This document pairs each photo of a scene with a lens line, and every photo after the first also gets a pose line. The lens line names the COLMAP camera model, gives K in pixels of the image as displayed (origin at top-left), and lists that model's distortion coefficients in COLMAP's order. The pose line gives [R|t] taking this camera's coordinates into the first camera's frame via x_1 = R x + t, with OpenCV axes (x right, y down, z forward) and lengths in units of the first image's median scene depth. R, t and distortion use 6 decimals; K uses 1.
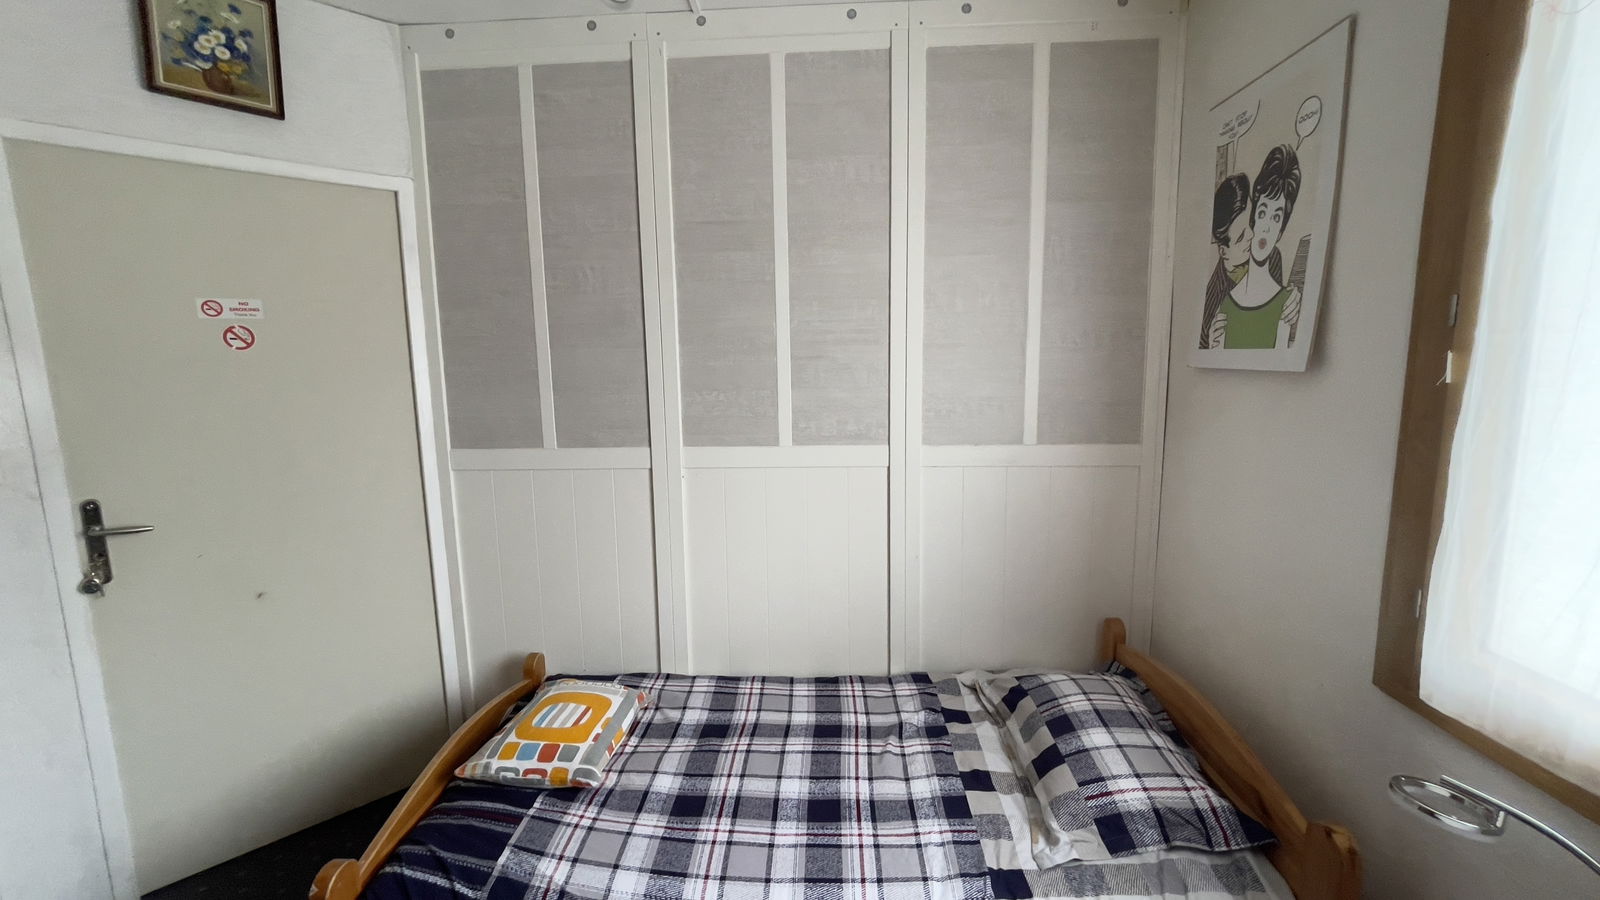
lens RADIAL K [[646.4, 0, 786.5], [0, 646.4, 443.3], [0, 0, 1]] dist [-0.018107, -0.000776]
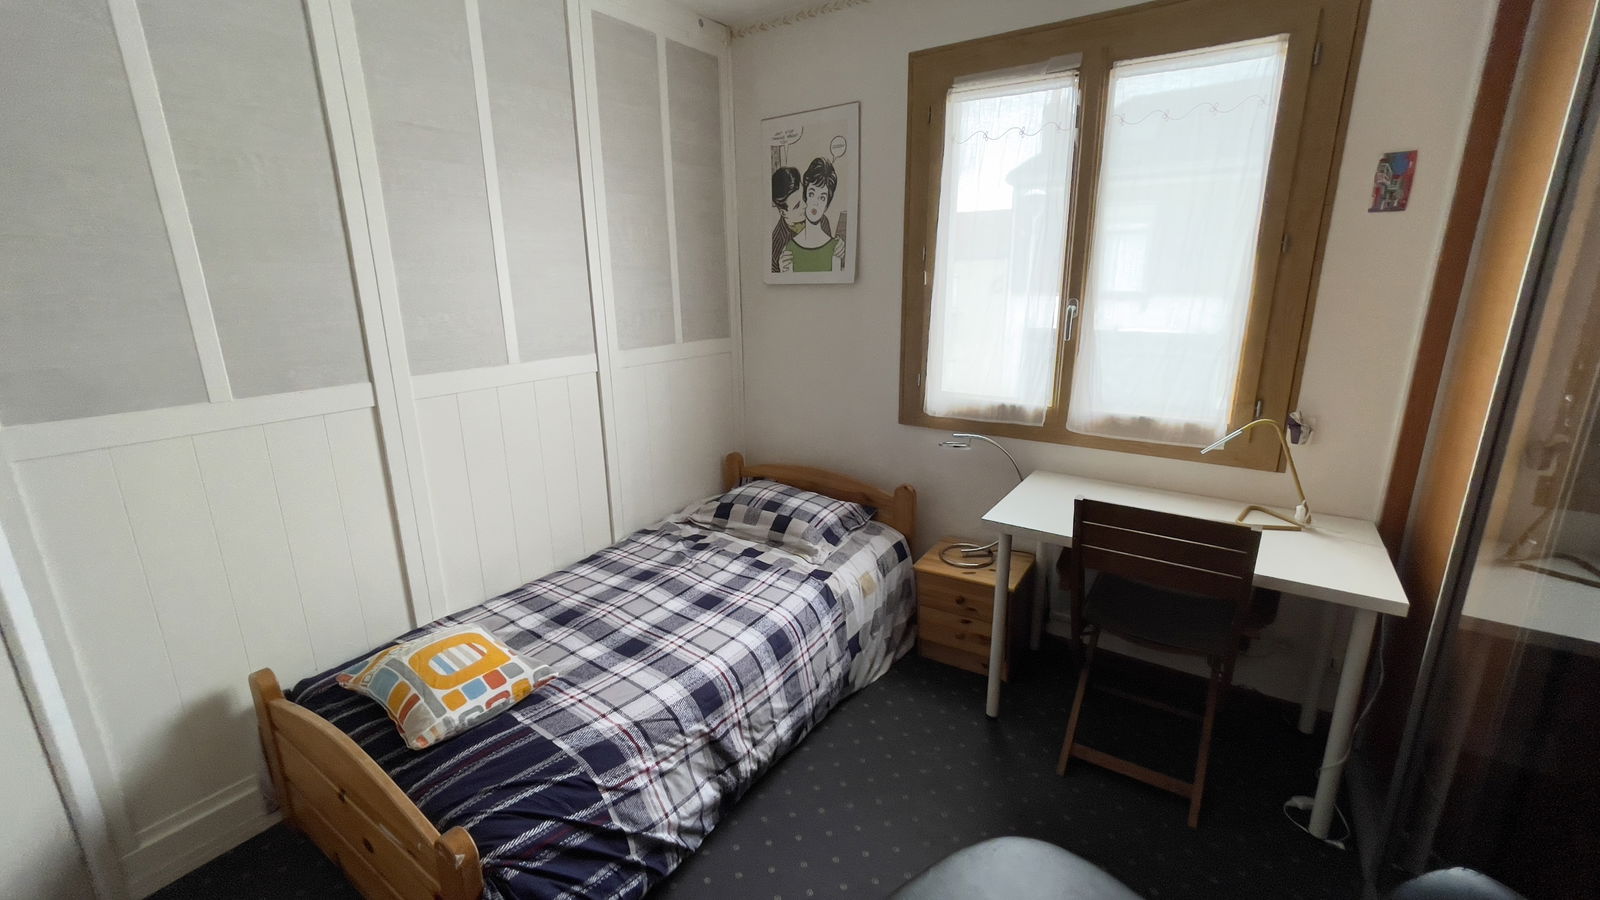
lens RADIAL K [[646.4, 0, 803.3], [0, 646.4, 452.8], [0, 0, 1]] dist [-0.018107, -0.000776]
pose [[0.506212, -0.216630, 0.834758, -0.861105], [0.121908, 0.976192, 0.179407, 0.021130], [-0.853749, 0.010946, 0.520569, 0.073428]]
